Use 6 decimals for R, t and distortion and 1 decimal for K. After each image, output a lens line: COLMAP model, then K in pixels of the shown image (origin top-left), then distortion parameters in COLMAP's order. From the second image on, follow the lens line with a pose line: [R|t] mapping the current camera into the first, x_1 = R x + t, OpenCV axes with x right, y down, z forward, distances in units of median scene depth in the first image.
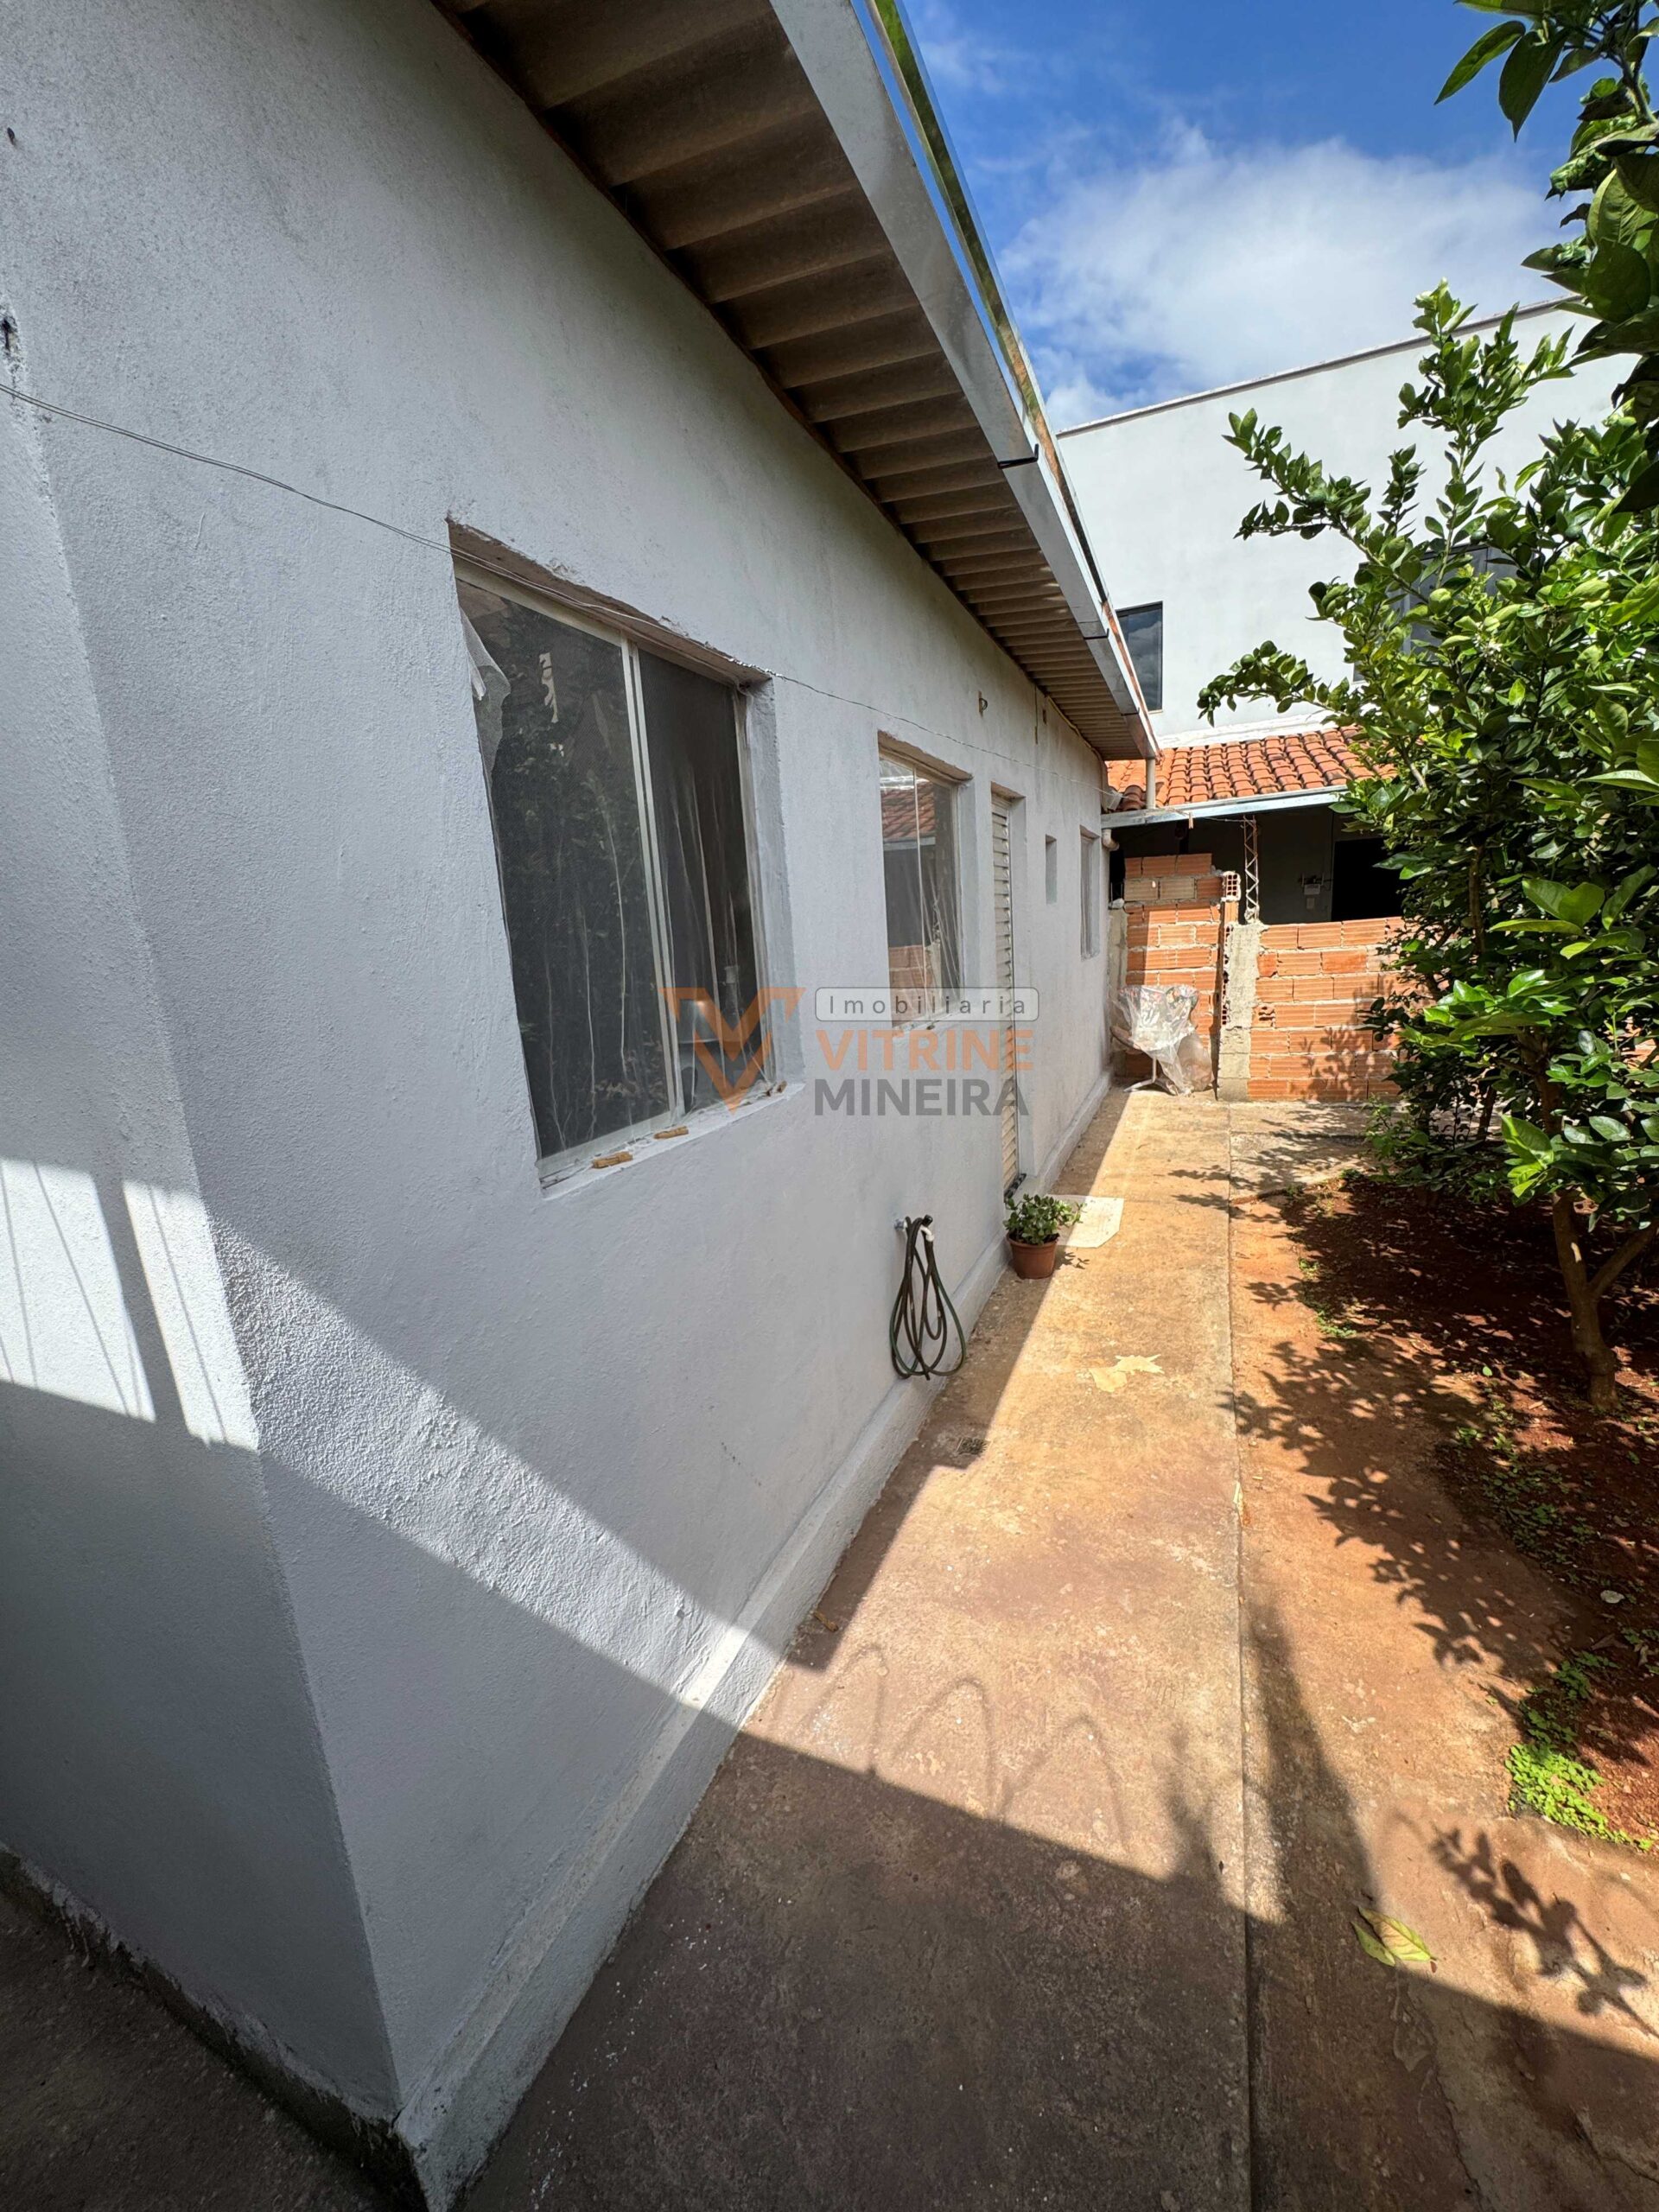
lens RADIAL K [[881.2, 0, 834.9], [0, 881.2, 1105.5], [0, 0, 1]] dist [-0.001766, 0.000025]
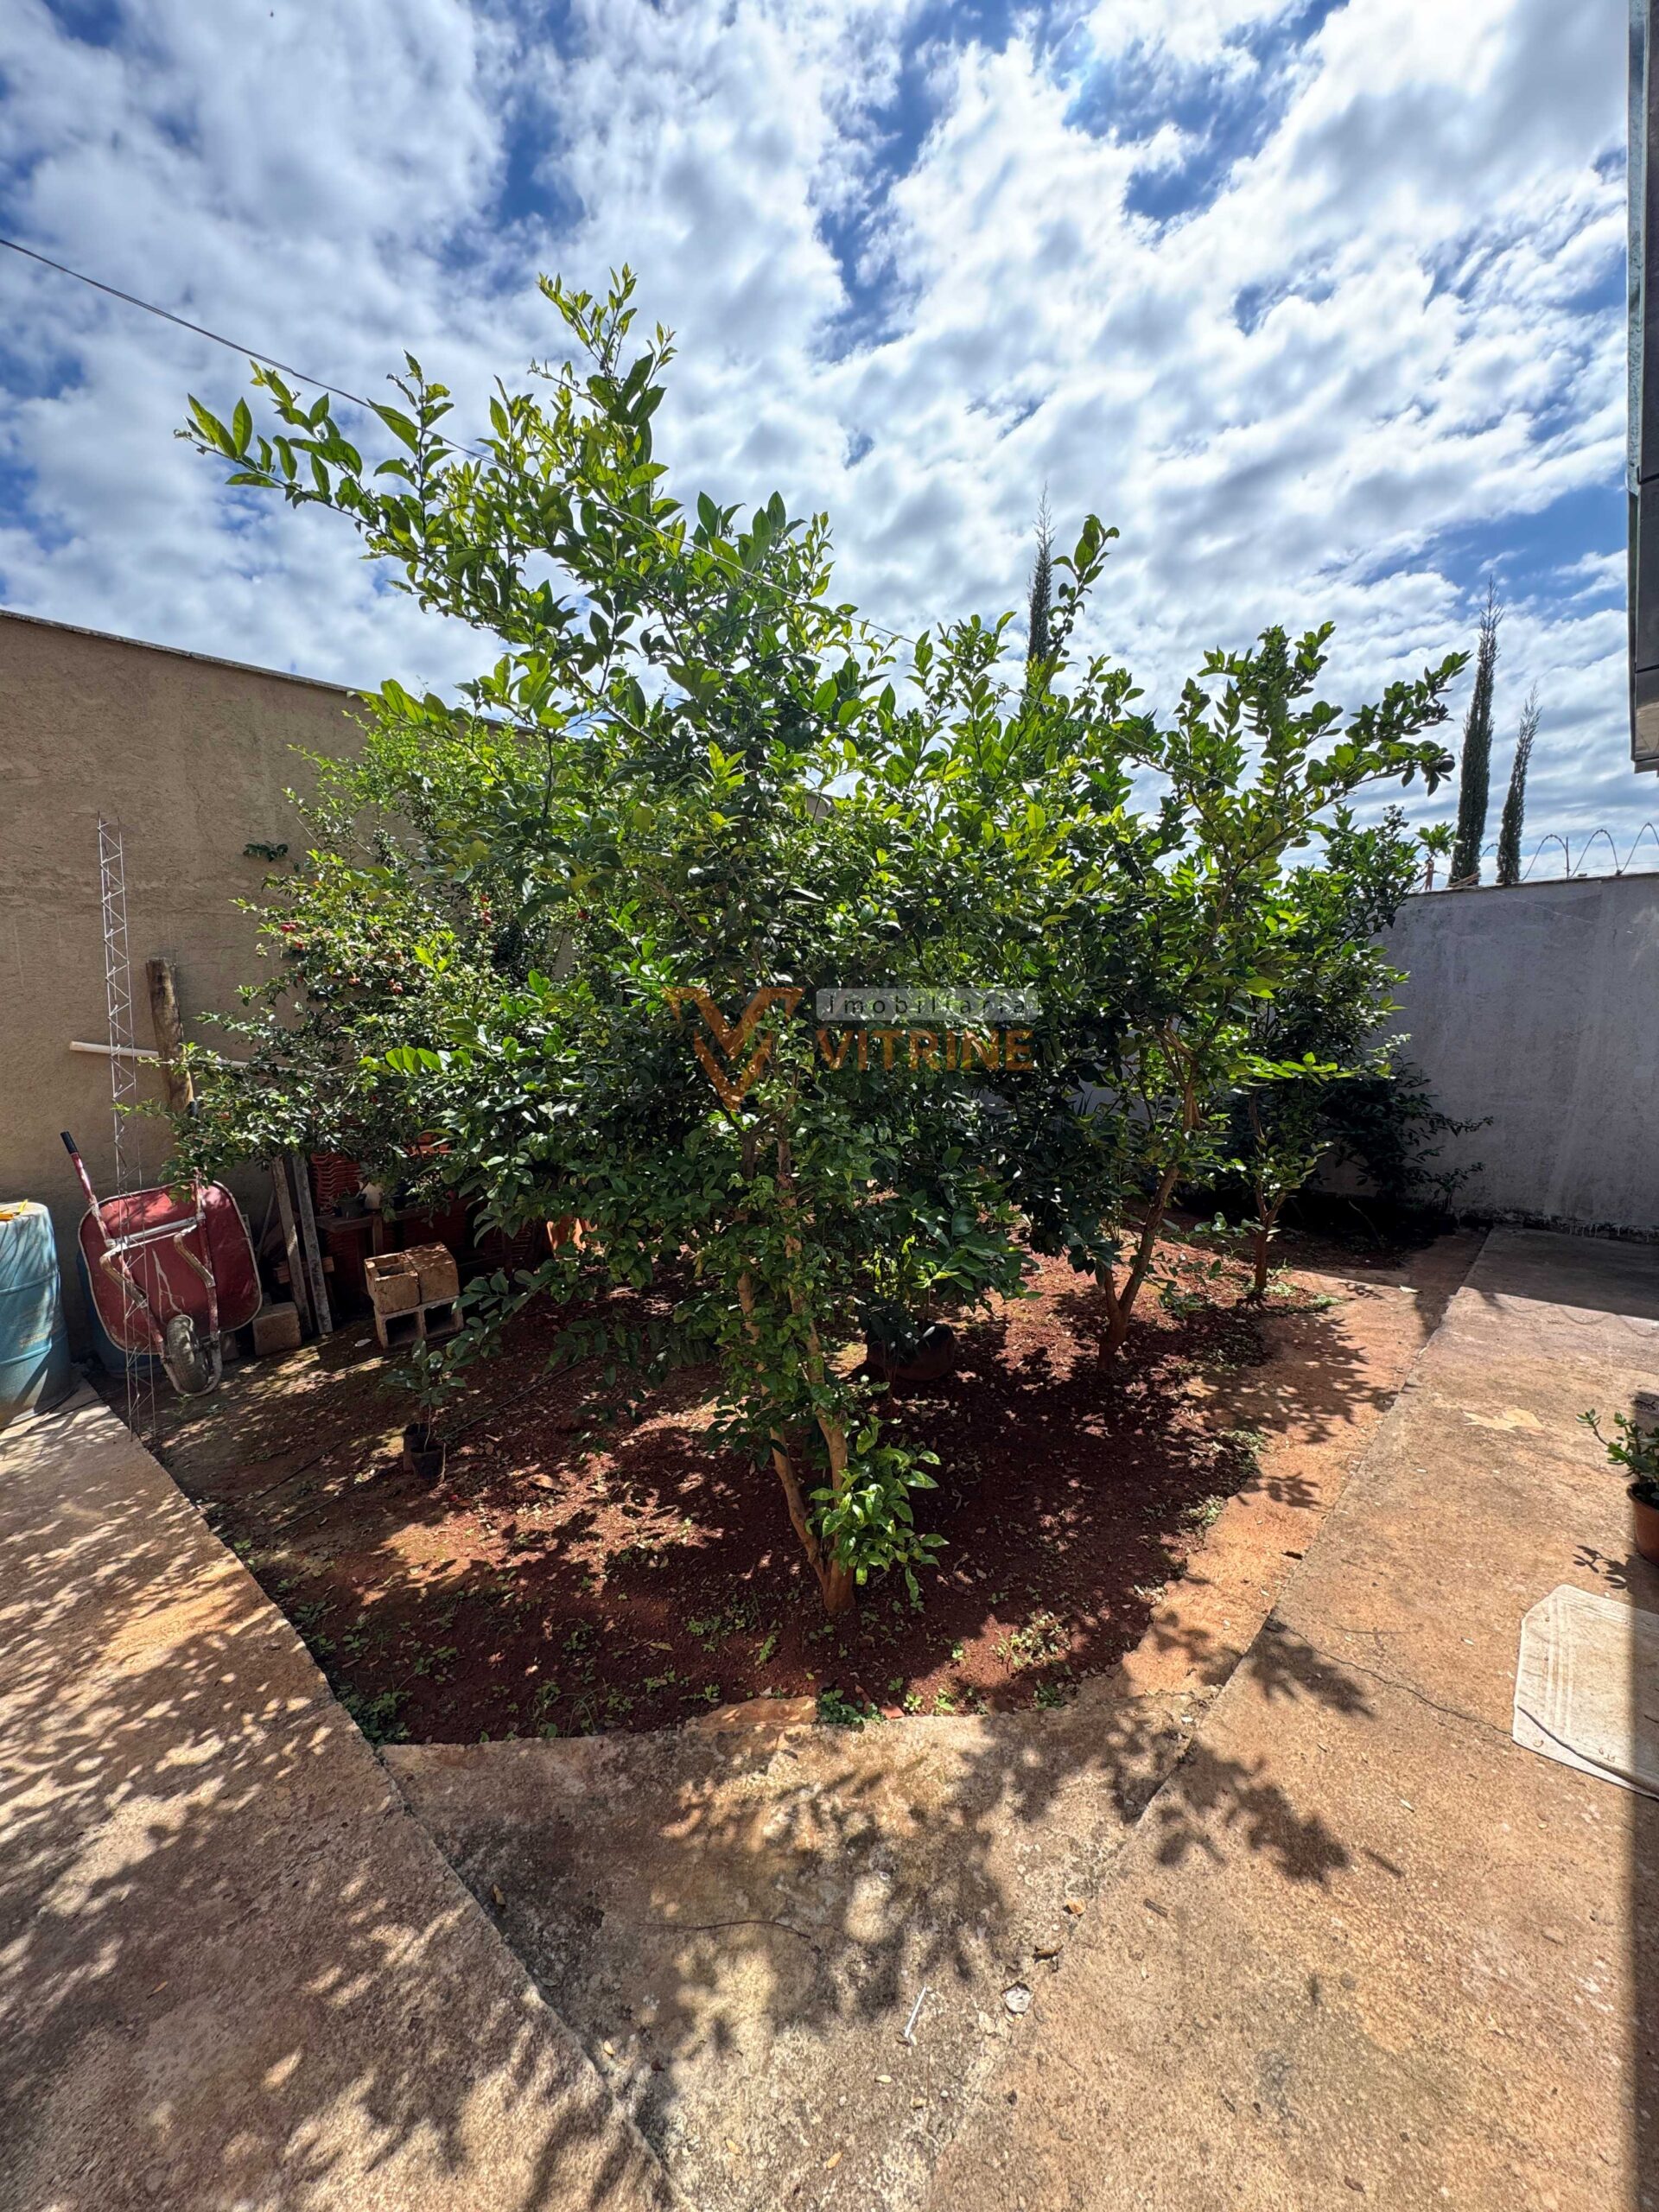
lens RADIAL K [[881.2, 0, 836.7], [0, 881.2, 1113.6], [0, 0, 1]] dist [-0.001766, 0.000025]
pose [[-0.943352, 0.048586, 0.328216, 0.722250], [0.150705, 0.944033, 0.293409, -0.495084], [-0.295591, 0.326252, -0.897878, 2.076260]]
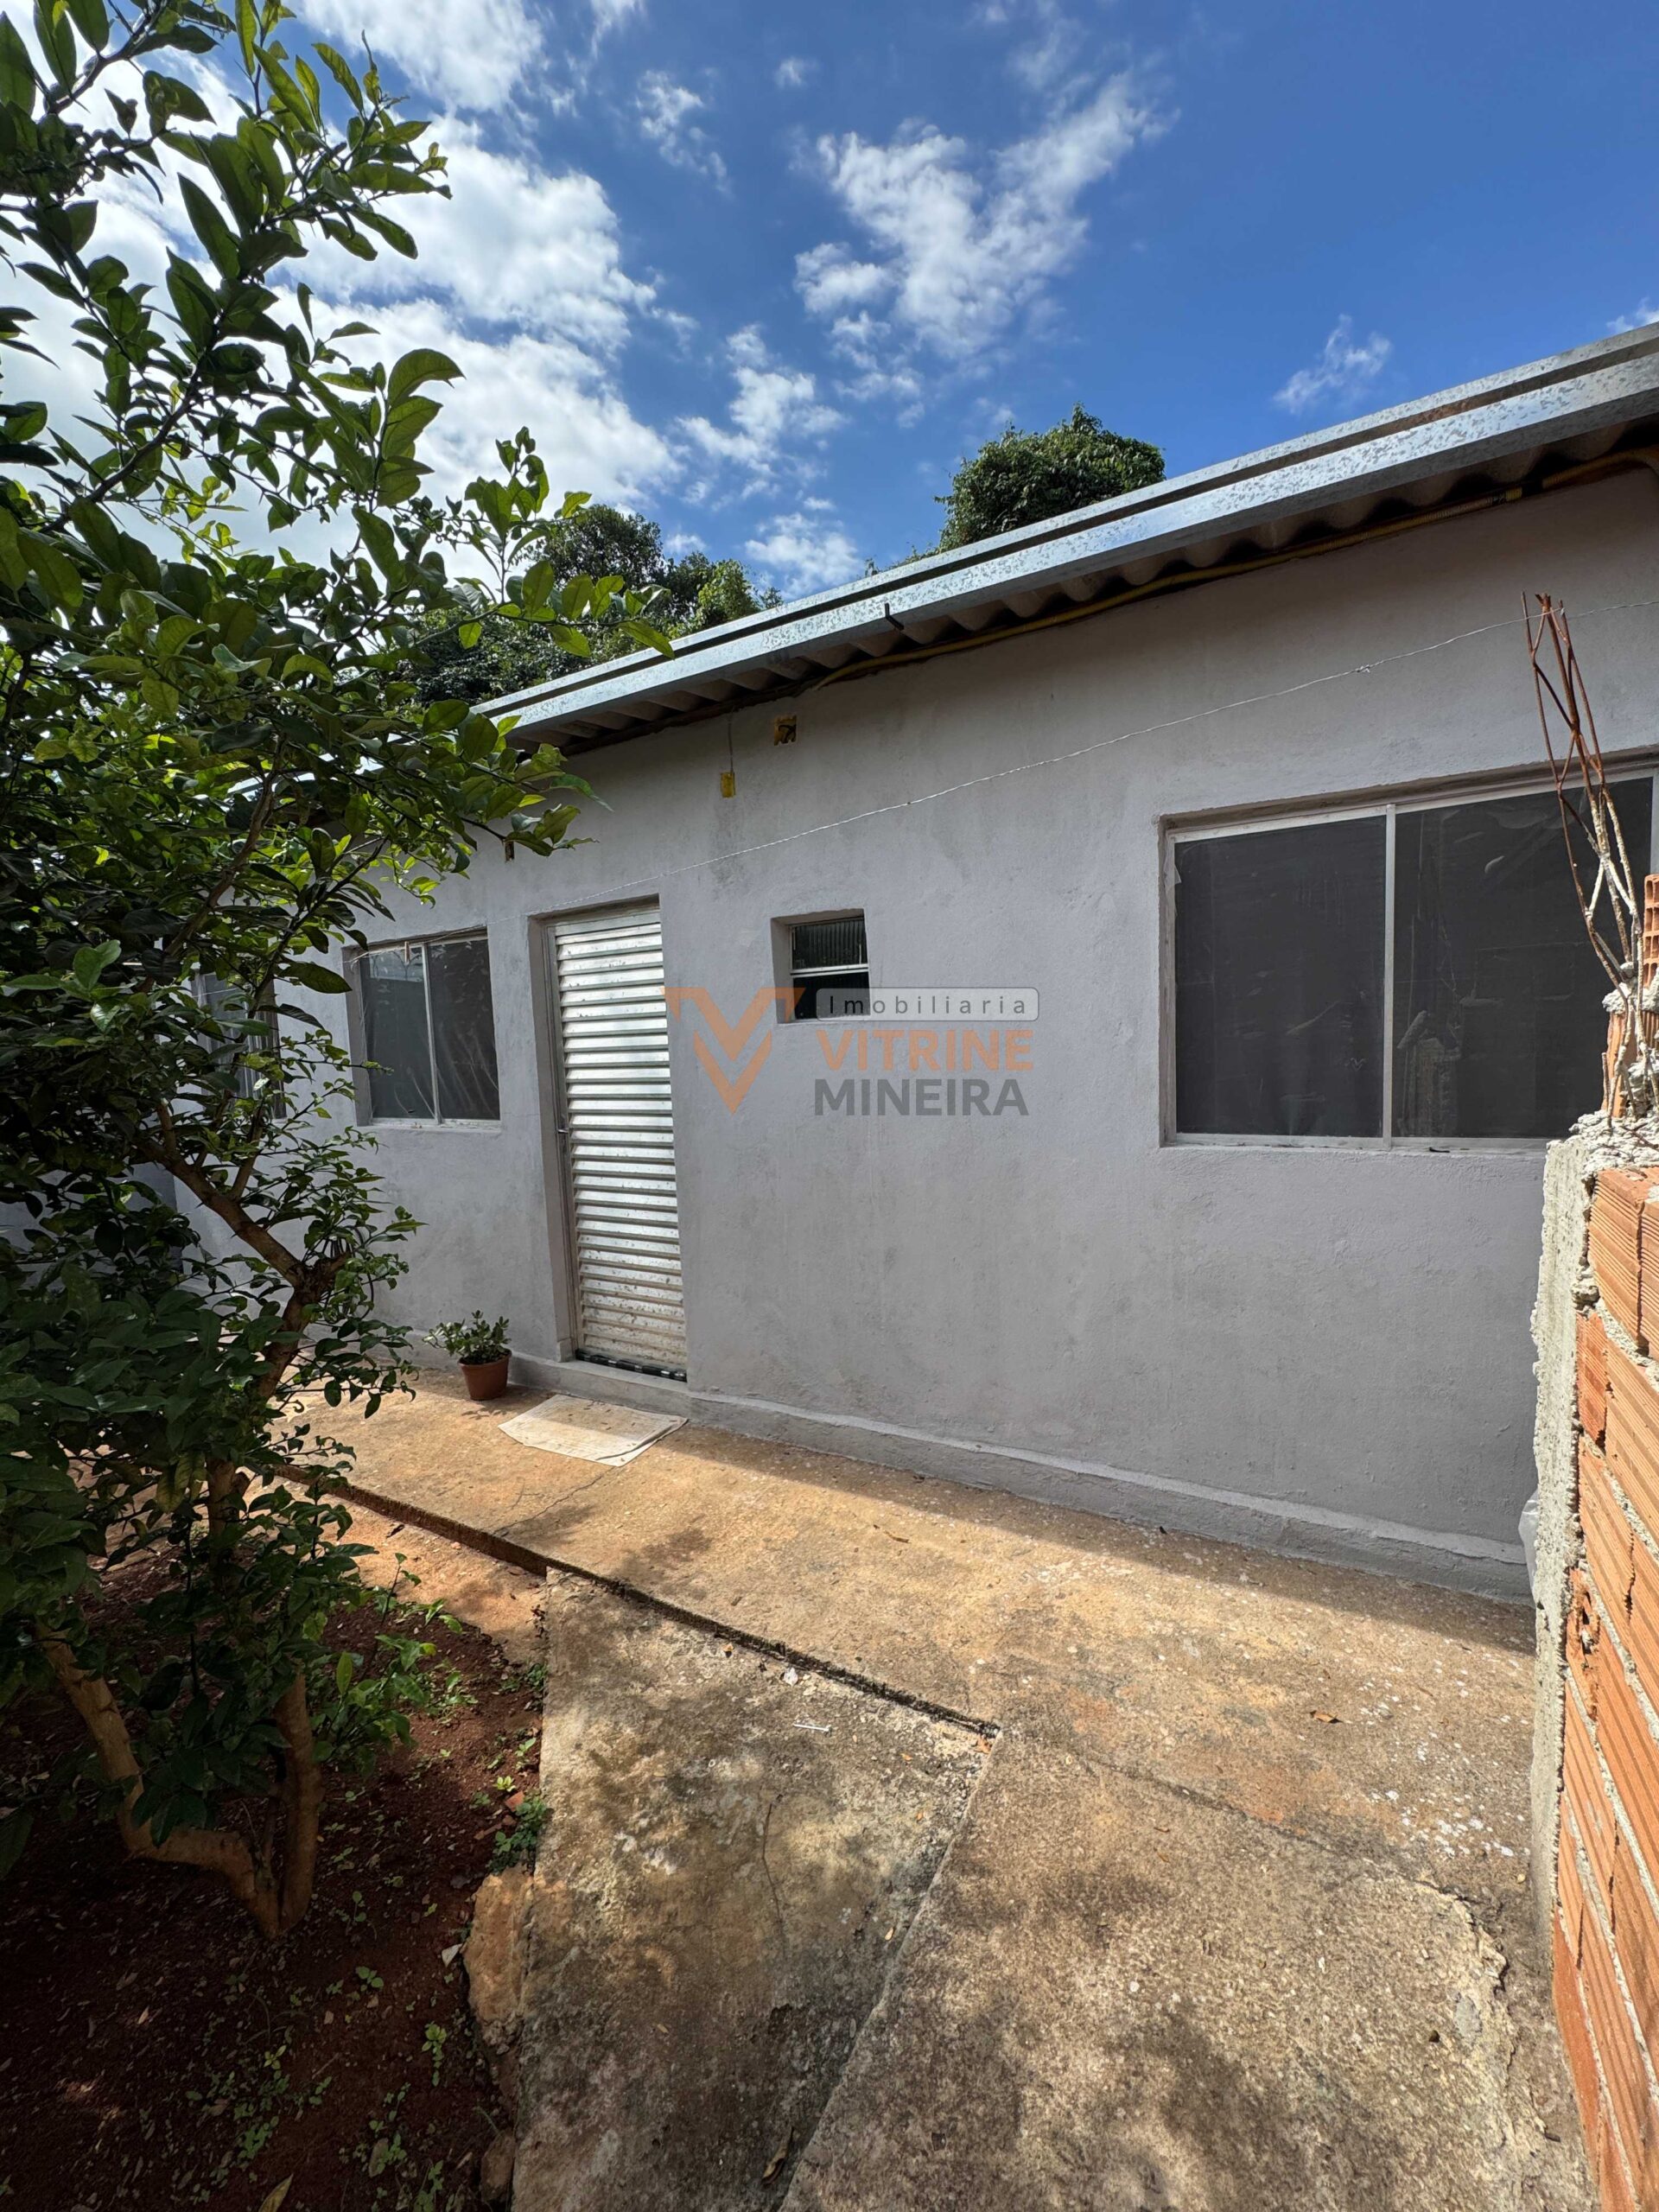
lens RADIAL K [[881.2, 0, 825.0], [0, 881.2, 1104.9], [0, 0, 1]] dist [-0.001766, 0.000025]
pose [[-0.111124, 0.159543, -0.980917, 1.426327], [-0.147371, 0.973472, 0.175027, -0.469257], [0.982819, 0.164009, -0.084664, 1.791362]]
